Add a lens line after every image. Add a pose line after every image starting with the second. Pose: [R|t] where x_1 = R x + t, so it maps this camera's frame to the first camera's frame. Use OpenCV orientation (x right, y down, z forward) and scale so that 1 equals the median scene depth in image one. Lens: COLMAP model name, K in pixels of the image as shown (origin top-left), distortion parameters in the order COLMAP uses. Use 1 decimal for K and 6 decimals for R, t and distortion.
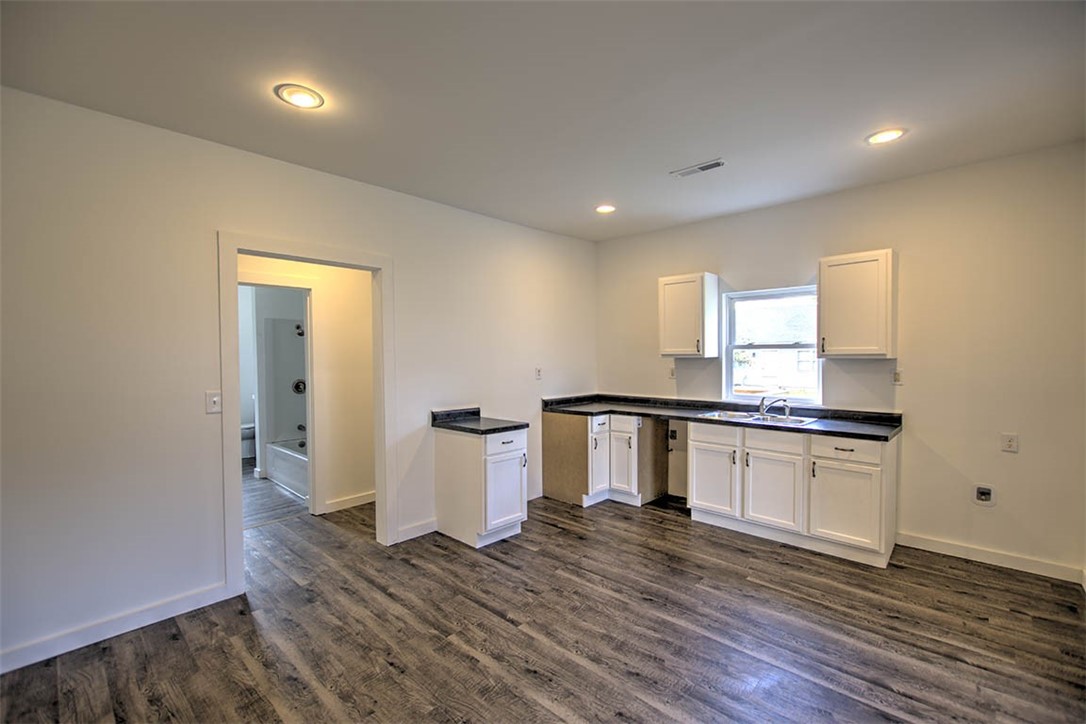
lens RADIAL K [[466.9, 0, 541.2], [0, 466.9, 363.5], [0, 0, 1]] dist [0.001671, -0.000775]
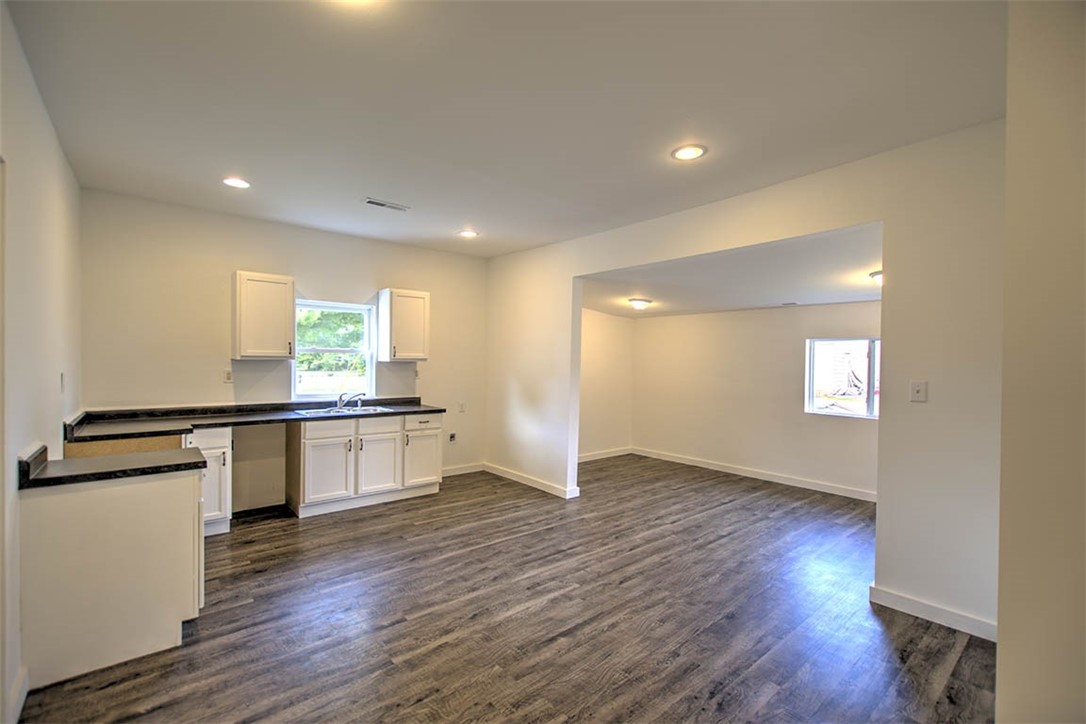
lens RADIAL K [[466.9, 0, 541.2], [0, 466.9, 363.5], [0, 0, 1]] dist [0.001671, -0.000775]
pose [[0.115514, 0.003891, 0.993298, -0.759408], [0.006312, 0.999969, -0.004651, 0.004942], [-0.993286, 0.006807, 0.115485, 0.427799]]
